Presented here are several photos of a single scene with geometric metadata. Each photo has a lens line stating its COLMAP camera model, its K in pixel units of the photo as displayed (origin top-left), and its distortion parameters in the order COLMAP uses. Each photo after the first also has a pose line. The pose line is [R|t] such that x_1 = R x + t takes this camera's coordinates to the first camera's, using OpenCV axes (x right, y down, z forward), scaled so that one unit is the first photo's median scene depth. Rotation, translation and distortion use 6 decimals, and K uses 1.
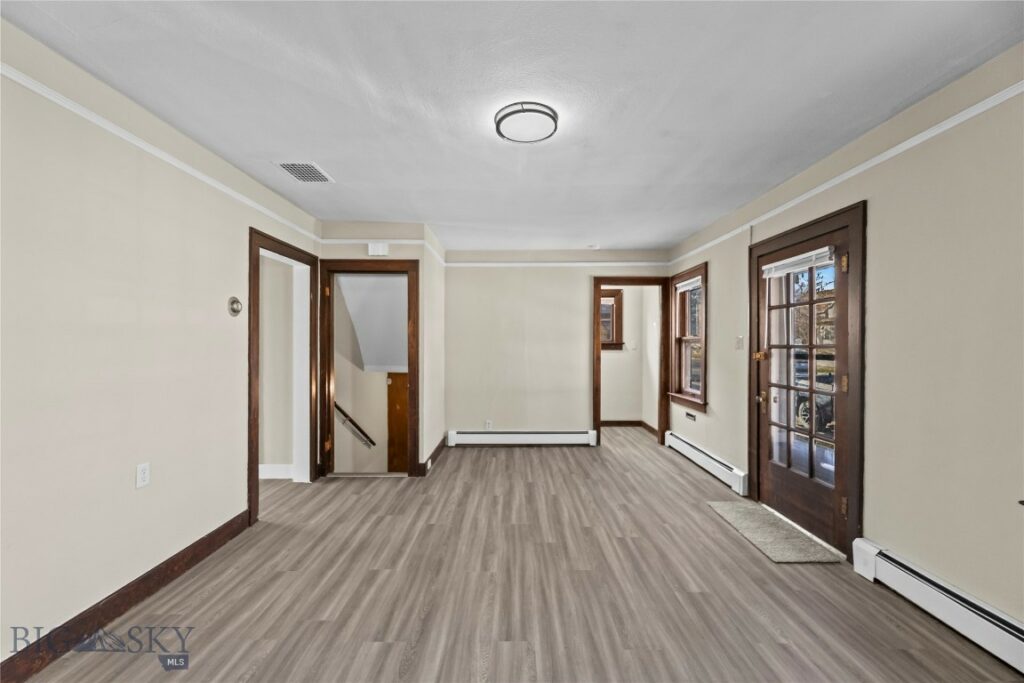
lens RADIAL K [[421.7, 0, 517.2], [0, 421.7, 342.8], [0, 0, 1]] dist [-0.002565, 0.000657]
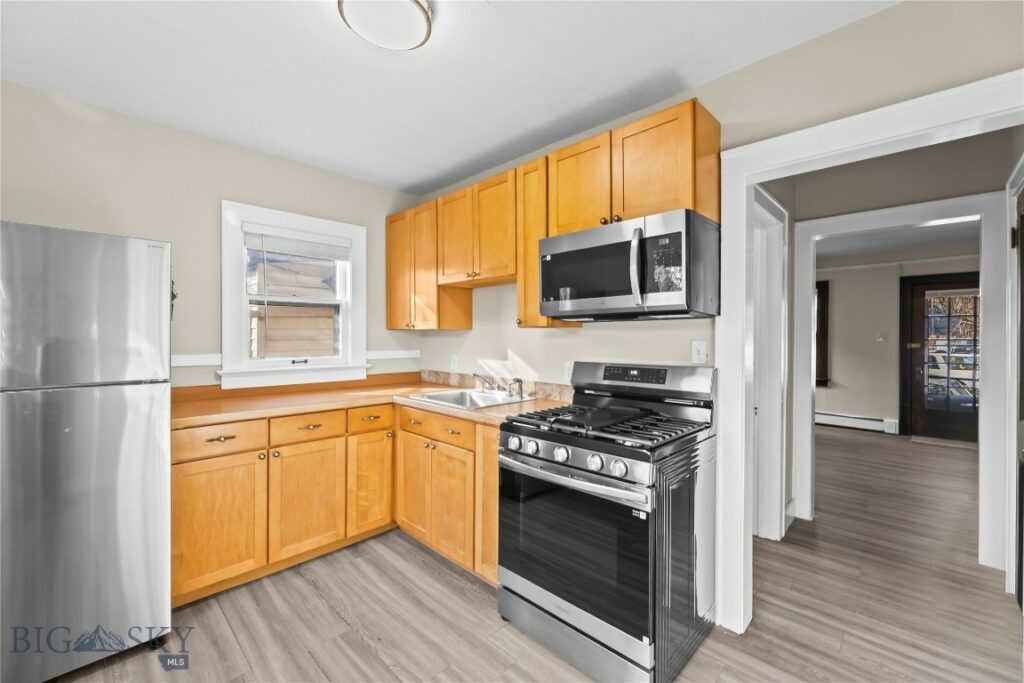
lens RADIAL K [[421.7, 0, 510.6], [0, 421.7, 337.0], [0, 0, 1]] dist [-0.002565, 0.000657]
pose [[0.701030, -0.002902, 0.713126, -1.913467], [-0.001964, 0.999980, 0.005999, -0.011288], [-0.713129, -0.005606, 0.701011, 1.110357]]
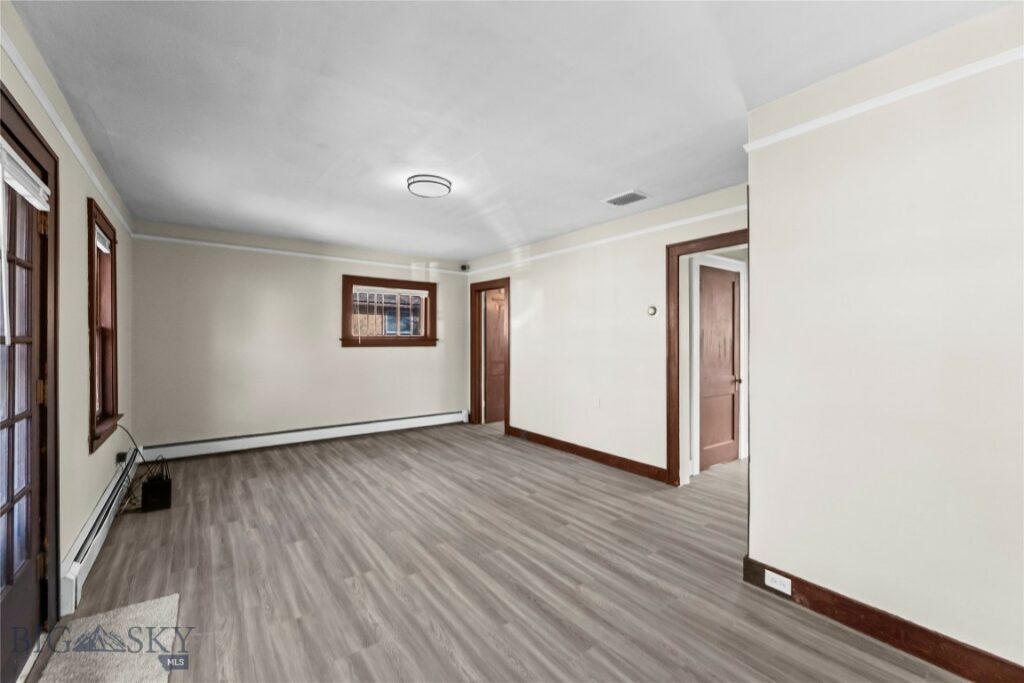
lens RADIAL K [[421.7, 0, 519.6], [0, 421.7, 343.3], [0, 0, 1]] dist [-0.002565, 0.000657]
pose [[-0.803904, 0.003629, -0.594748, 0.468736], [0.000318, 0.999984, 0.005673, 0.008212], [0.594759, 0.004372, -0.803892, 1.745177]]
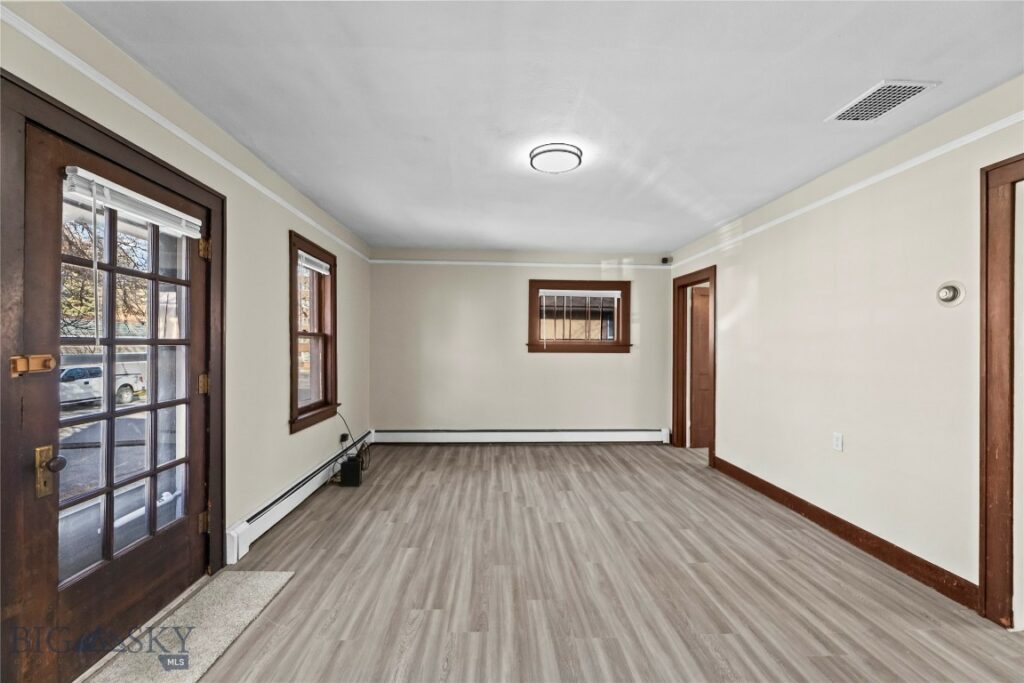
lens RADIAL K [[421.7, 0, 515.1], [0, 421.7, 346.9], [0, 0, 1]] dist [-0.002565, 0.000657]
pose [[-0.999104, -0.005596, -0.041959, 0.137161], [-0.005587, 0.999984, -0.000317, 0.013239], [0.041961, -0.000082, -0.999119, 1.634789]]
